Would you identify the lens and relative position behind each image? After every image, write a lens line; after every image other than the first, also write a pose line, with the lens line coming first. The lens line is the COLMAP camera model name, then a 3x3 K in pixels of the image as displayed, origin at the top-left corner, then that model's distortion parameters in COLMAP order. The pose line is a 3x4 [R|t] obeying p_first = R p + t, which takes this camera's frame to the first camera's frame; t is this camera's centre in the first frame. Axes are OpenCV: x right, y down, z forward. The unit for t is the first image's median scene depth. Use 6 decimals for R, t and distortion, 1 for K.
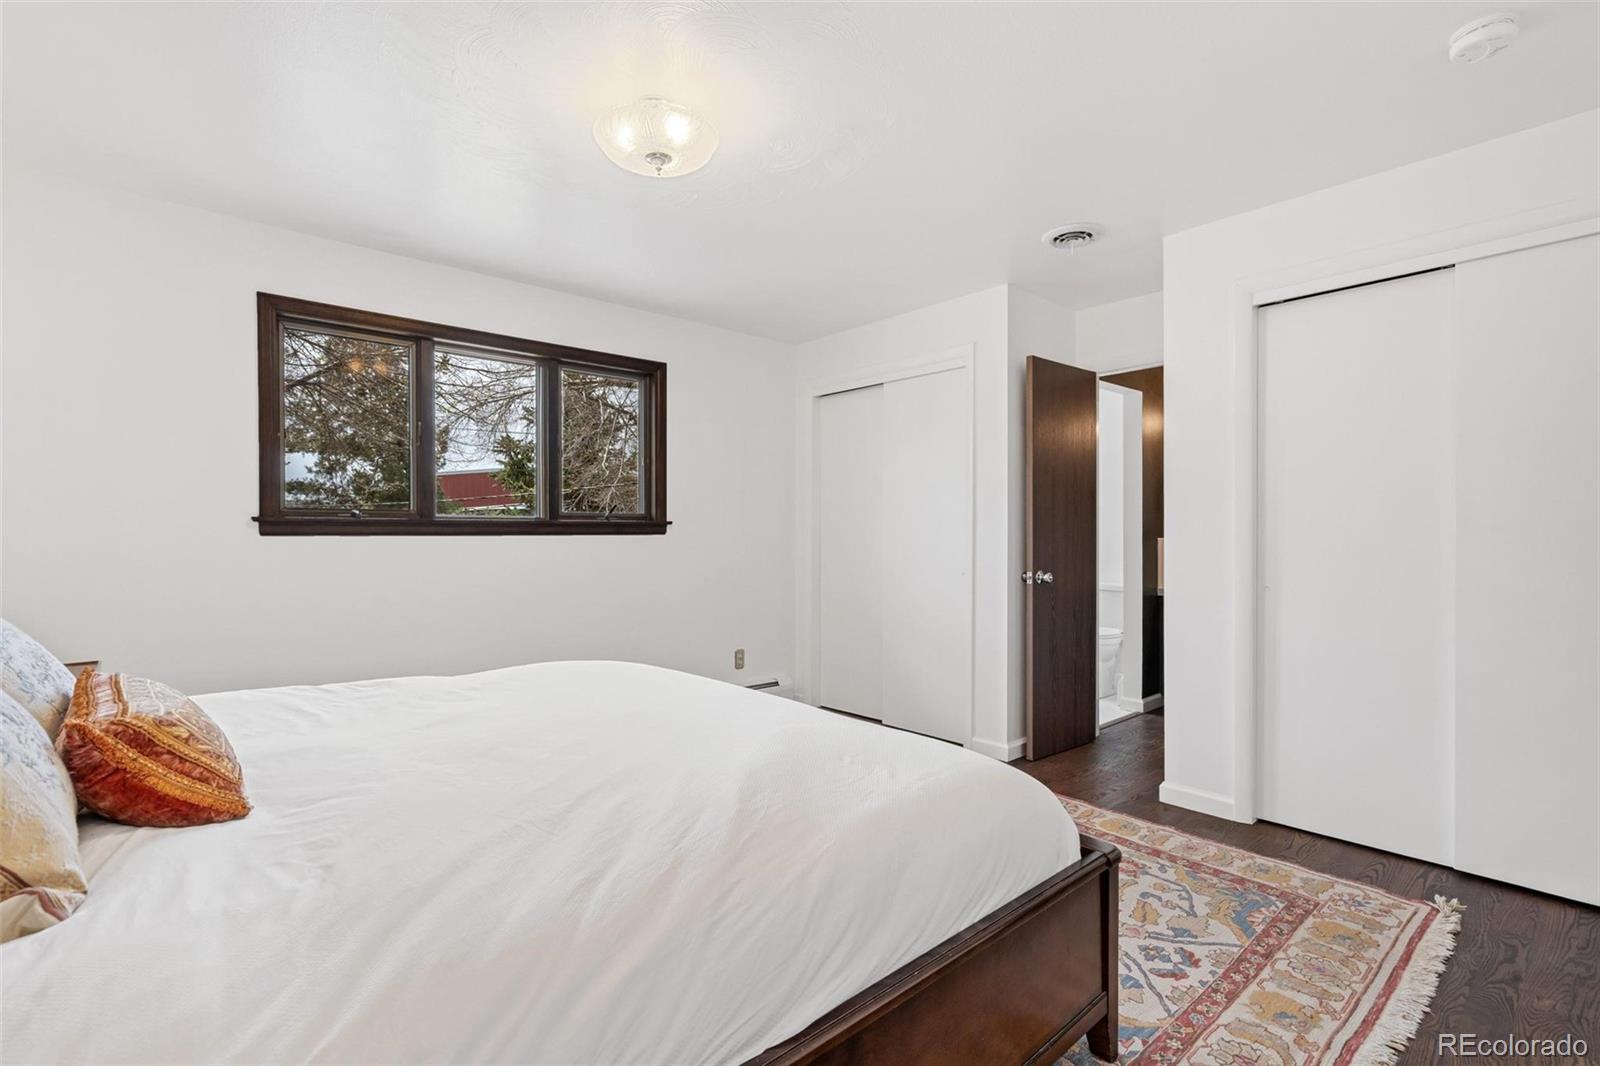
lens RADIAL K [[732.1, 0, 788.7], [0, 732.1, 548.7], [0, 0, 1]] dist [-0.000111, 0.000485]
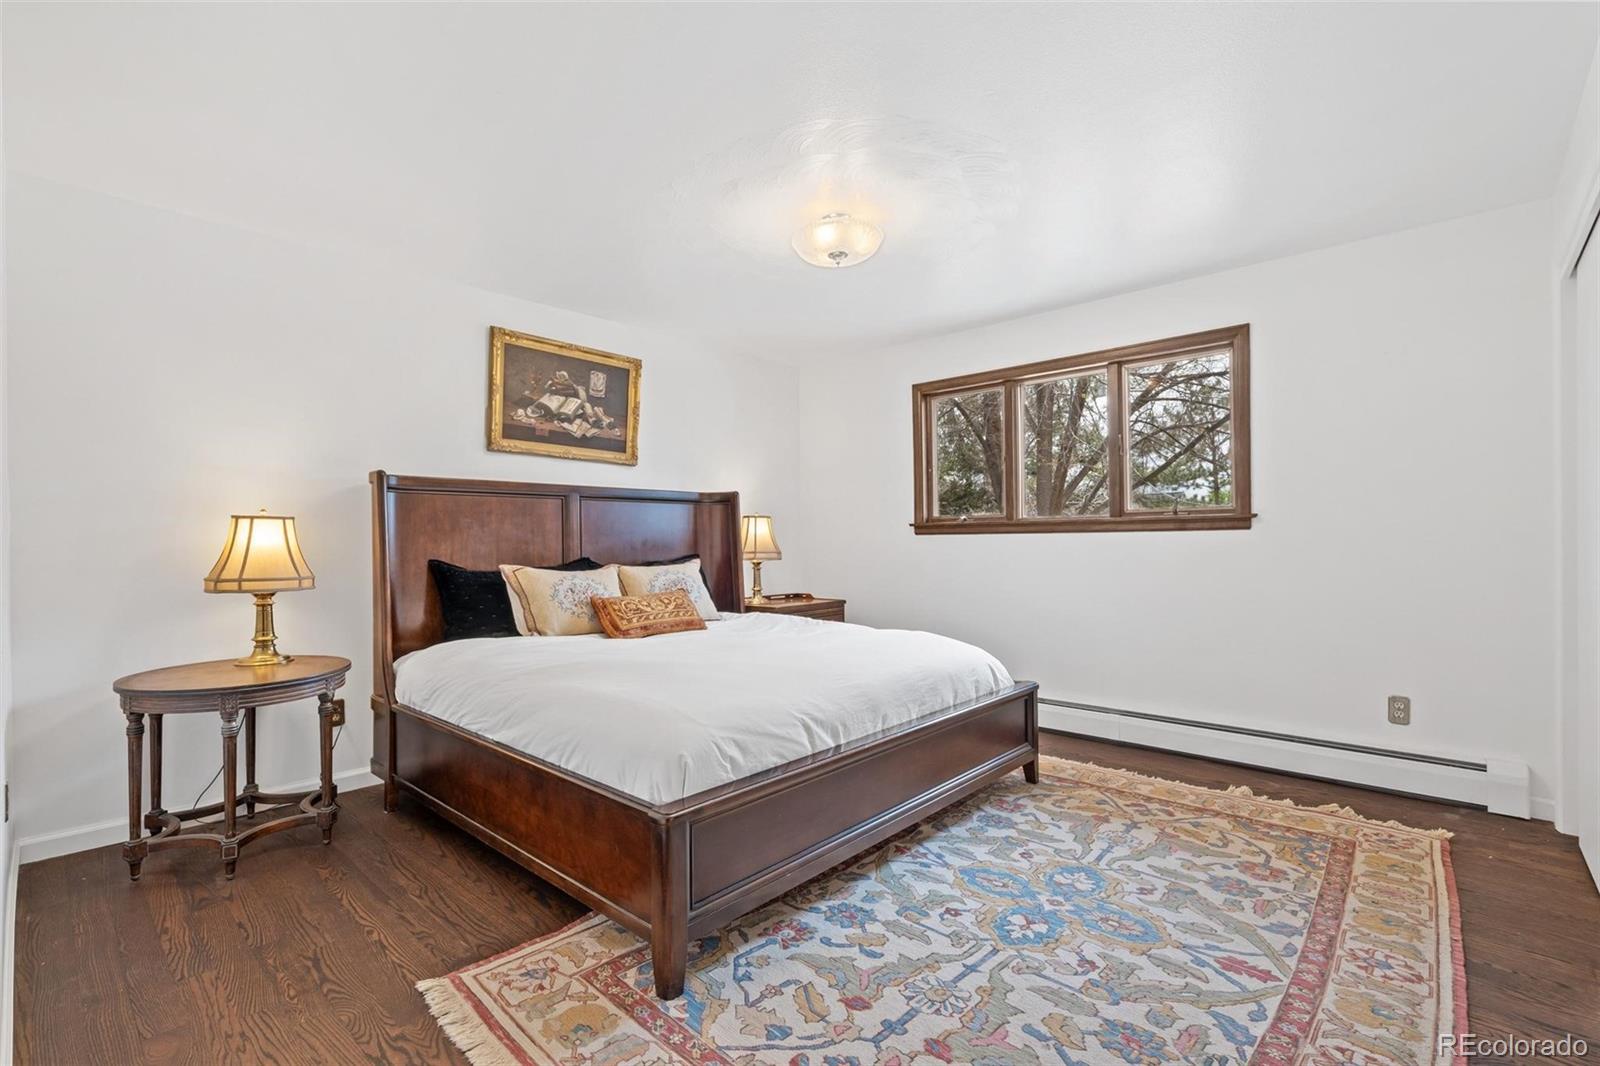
lens RADIAL K [[732.1, 0, 788.7], [0, 732.1, 548.7], [0, 0, 1]] dist [-0.000111, 0.000485]
pose [[0.097216, 0.013619, -0.995170, 0.671721], [-0.007185, 0.999890, 0.012982, -0.005331], [0.995237, 0.005889, 0.097303, 0.442199]]
